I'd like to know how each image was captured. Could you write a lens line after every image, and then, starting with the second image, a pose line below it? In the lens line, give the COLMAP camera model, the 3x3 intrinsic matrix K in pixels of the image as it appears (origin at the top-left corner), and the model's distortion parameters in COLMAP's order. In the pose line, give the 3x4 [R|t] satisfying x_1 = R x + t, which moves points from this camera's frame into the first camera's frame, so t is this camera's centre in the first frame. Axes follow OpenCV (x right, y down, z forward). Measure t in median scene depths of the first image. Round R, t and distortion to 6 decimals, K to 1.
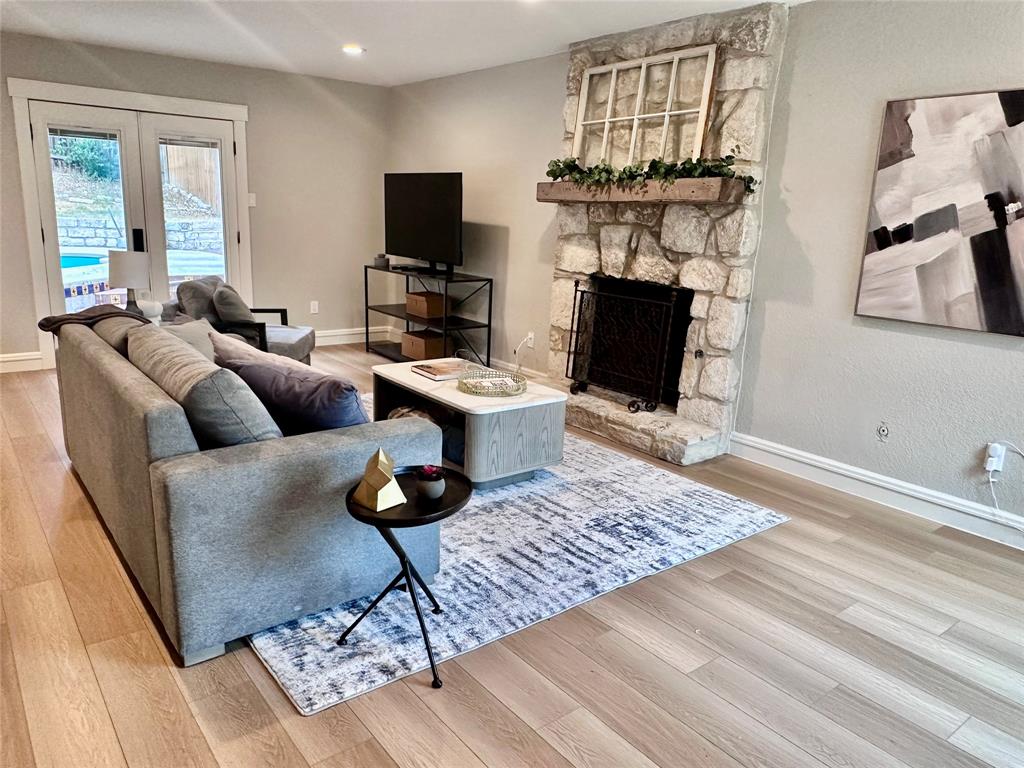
lens RADIAL K [[715.8, 0, 502.3], [0, 715.8, 382.2], [0, 0, 1]] dist [-0.001891, -0.000815]
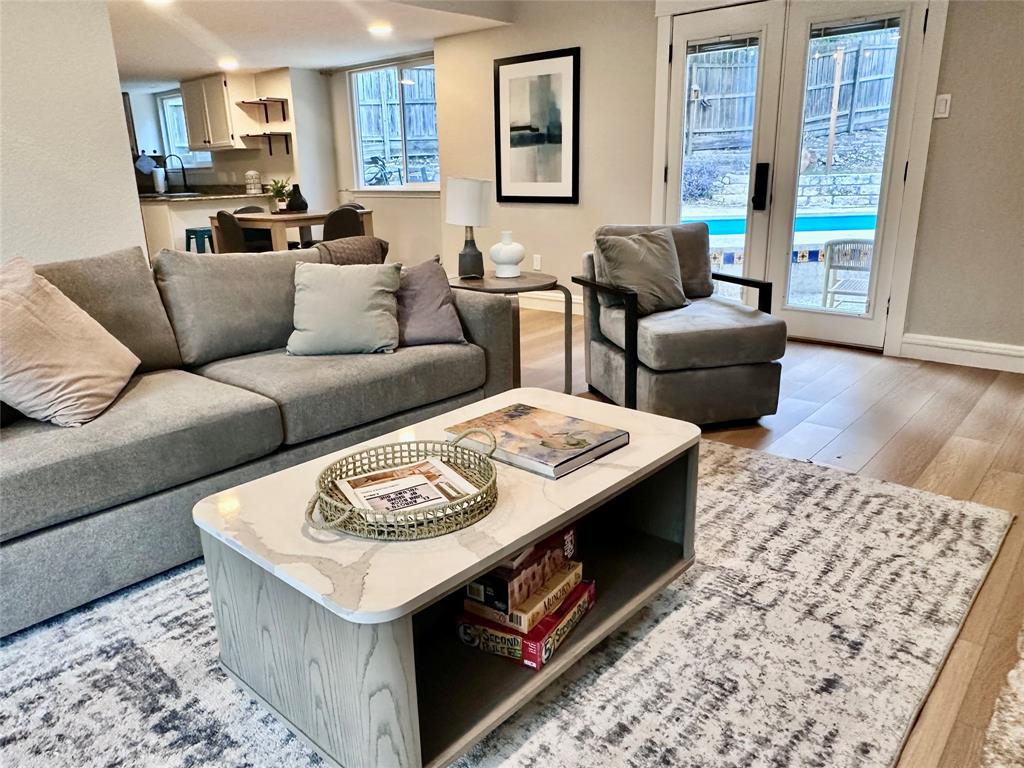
lens RADIAL K [[725.6, 0, 512.0], [0, 725.6, 384.0], [0, 0, 1]] dist [-0.007141, 0.000667]
pose [[0.189481, 0.235805, -0.953149, 0.327818], [-0.196493, 0.960204, 0.198489, -0.128839], [0.962023, 0.149677, 0.228275, 0.872149]]
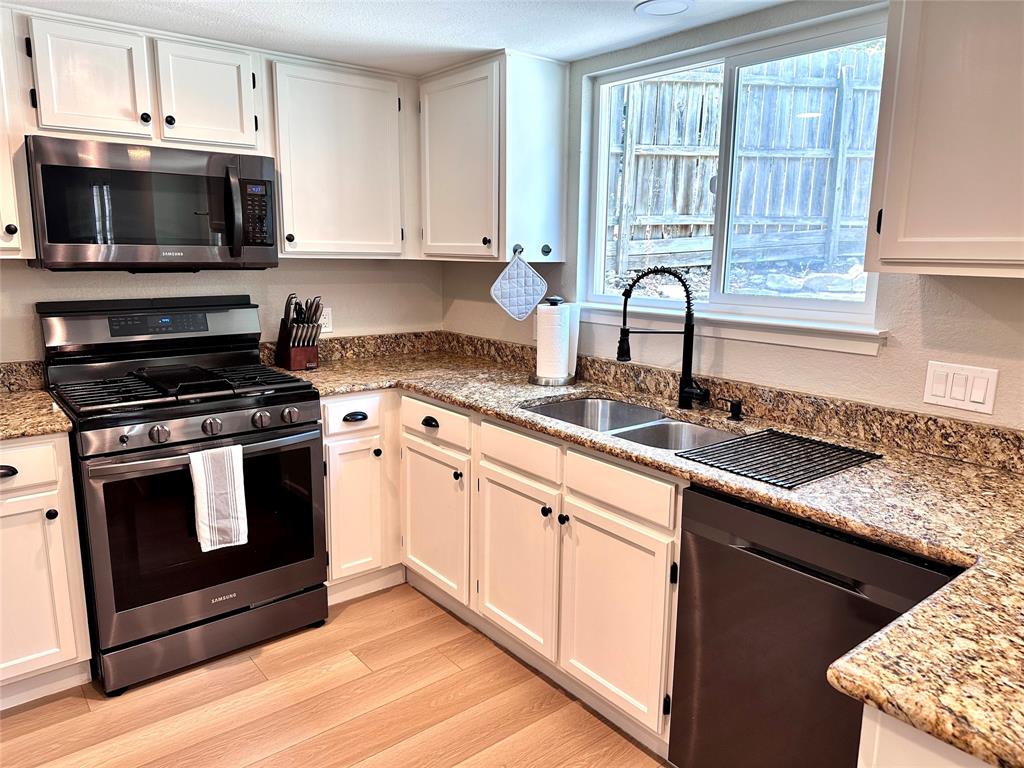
lens RADIAL K [[713.4, 0, 515.7], [0, 713.4, 370.1], [0, 0, 1]] dist [0.097087, -0.116221]
pose [[0.017242, 0.127467, -0.991693, -1.560428], [-0.242965, 0.962645, 0.119510, -0.121232], [0.969882, 0.238886, 0.047568, 0.153063]]
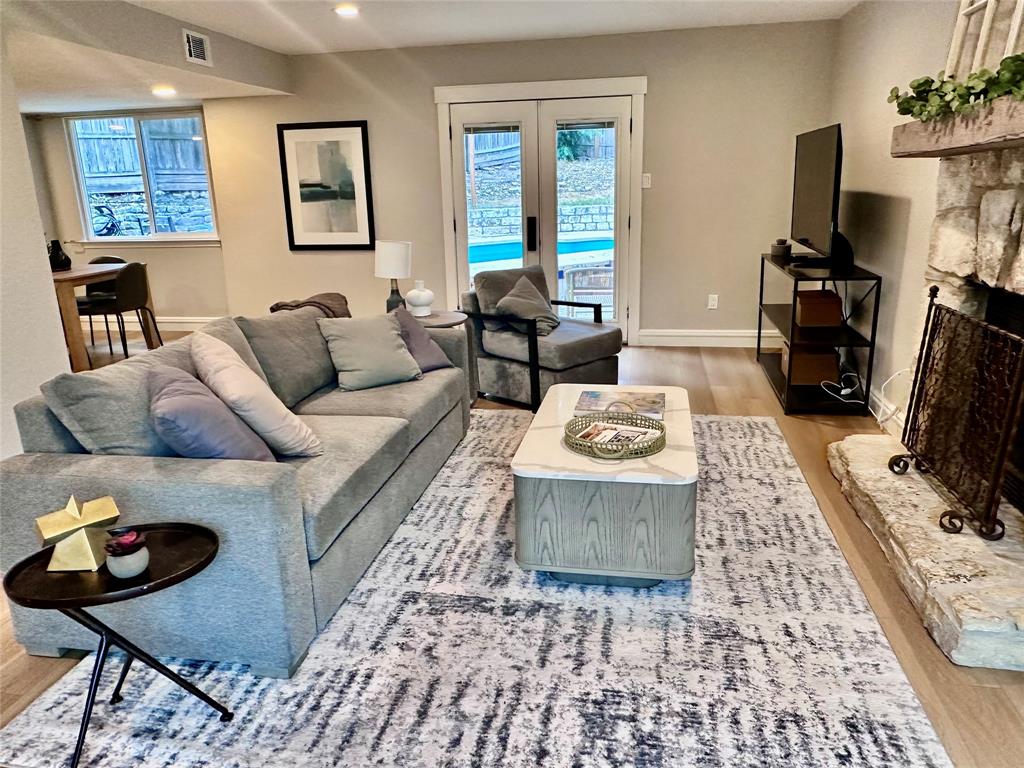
lens RADIAL K [[716.5, 0, 518.1], [0, 716.5, 385.9], [0, 0, 1]] dist [-0.009384, 0.000769]
pose [[0.669777, 0.144778, -0.728311, 0.383812], [-0.120001, 0.989020, 0.086247, -0.085295], [0.732802, 0.029631, 0.679797, 0.419100]]
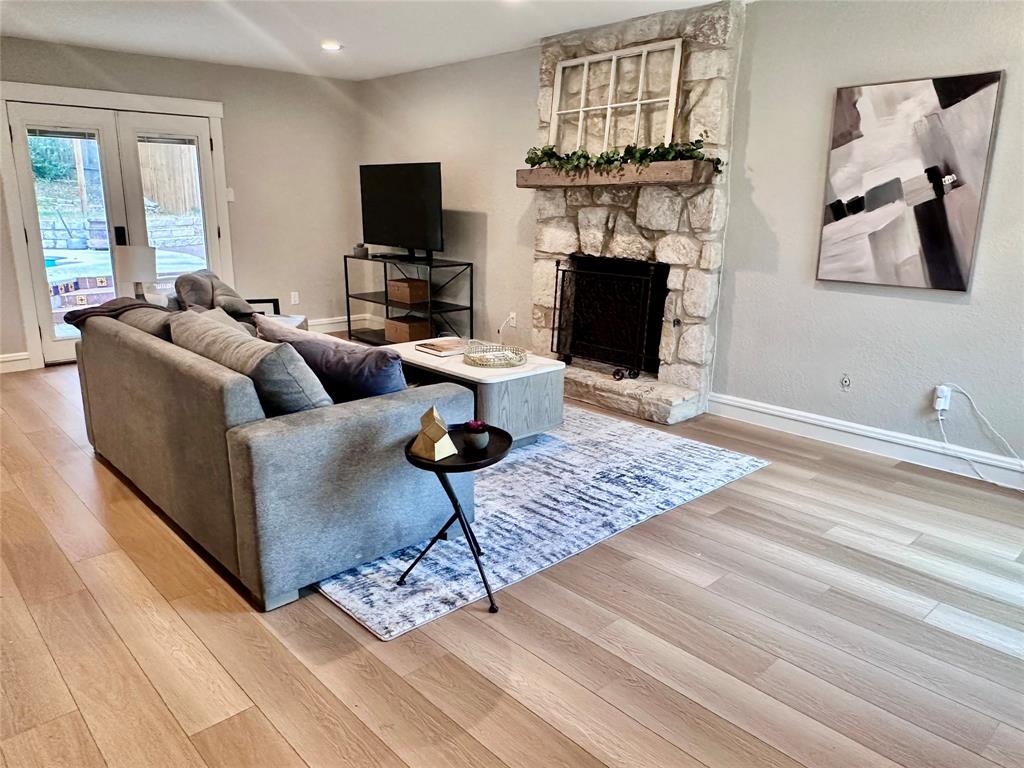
lens RADIAL K [[715.2, 0, 507.9], [0, 715.2, 375.8], [0, 0, 1]] dist [-0.001193, -0.001278]
pose [[0.996070, -0.048690, 0.073980, -0.069602], [0.048210, 0.998803, 0.008259, 0.021058], [-0.074294, -0.004660, 0.997225, -0.071743]]
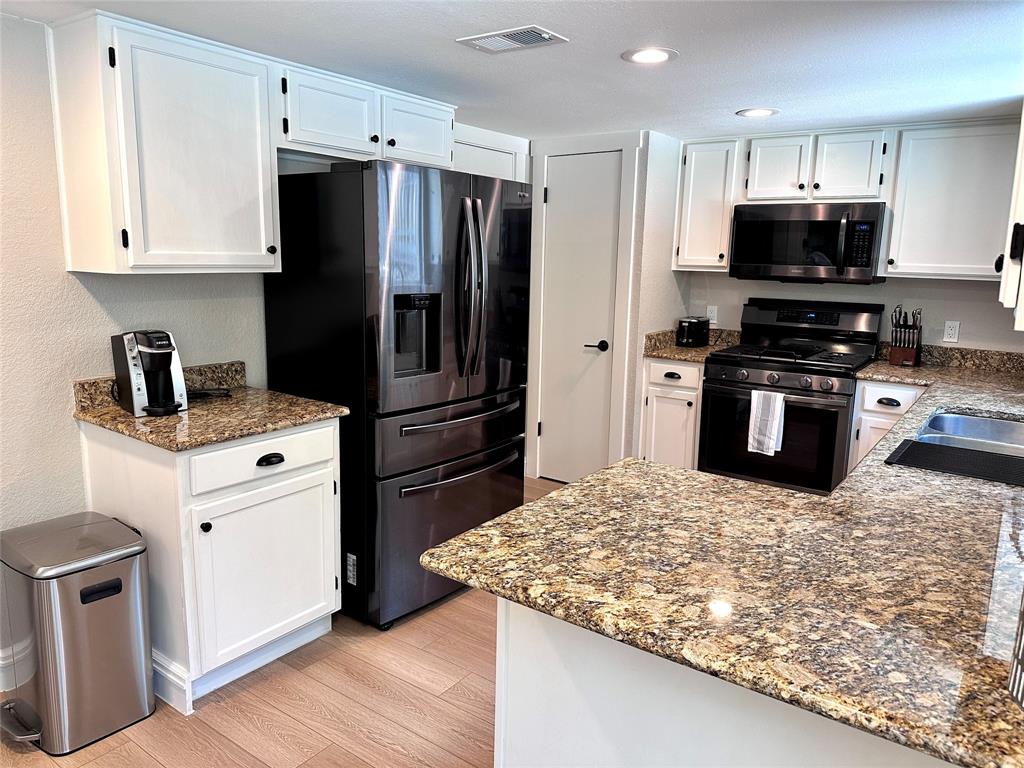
lens RADIAL K [[713.4, 0, 515.7], [0, 713.4, 370.1], [0, 0, 1]] dist [0.097087, -0.116221]
pose [[-0.958310, -0.017171, -0.285212, -1.555126], [-0.126508, 0.920521, 0.369644, -0.260571], [0.256197, 0.390316, -0.884317, 0.688659]]
